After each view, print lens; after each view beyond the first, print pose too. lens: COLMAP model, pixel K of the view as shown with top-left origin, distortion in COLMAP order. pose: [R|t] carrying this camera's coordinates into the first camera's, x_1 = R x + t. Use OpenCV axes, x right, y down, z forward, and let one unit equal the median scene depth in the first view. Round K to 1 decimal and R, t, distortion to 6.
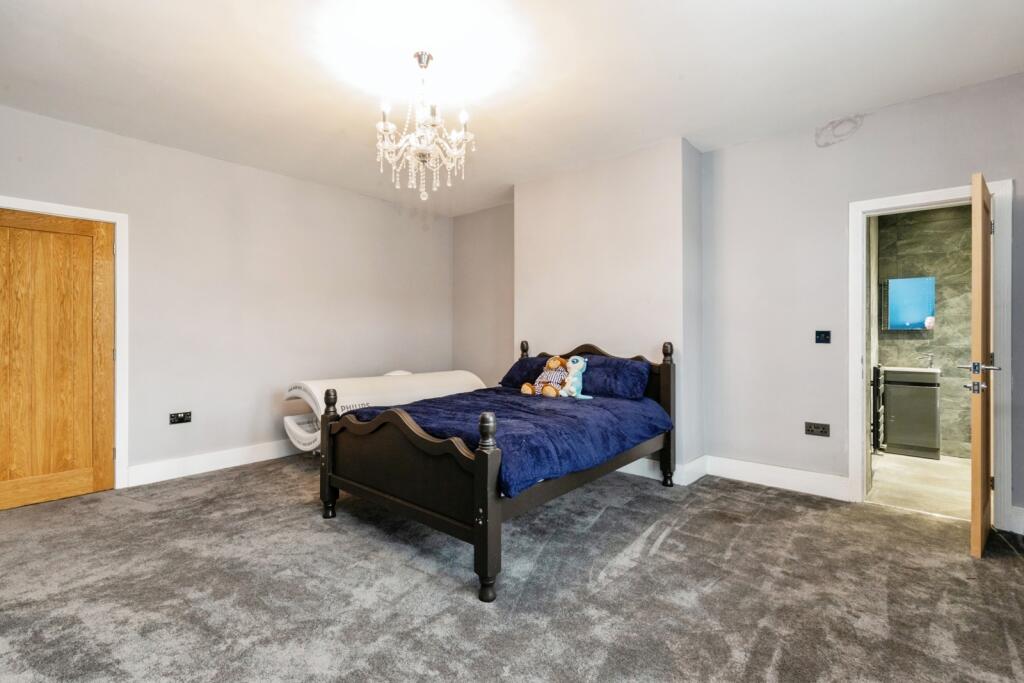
lens RADIAL K [[464.2, 0, 513.6], [0, 464.2, 336.0], [0, 0, 1]] dist [0.003512, 0.000063]
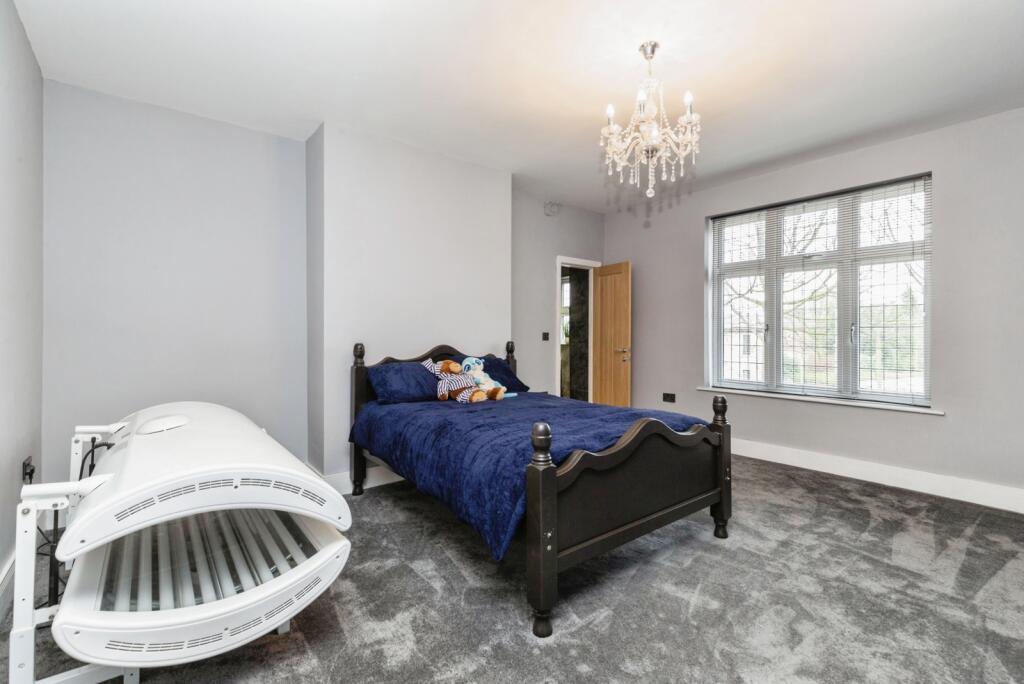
lens RADIAL K [[464.2, 0, 514.0], [0, 464.2, 337.3], [0, 0, 1]] dist [0.003512, 0.000063]
pose [[0.171875, -0.002837, 0.985115, -0.887536], [0.005252, 0.999984, 0.001964, 0.000879], [-0.985105, 0.004837, 0.171887, 0.833025]]
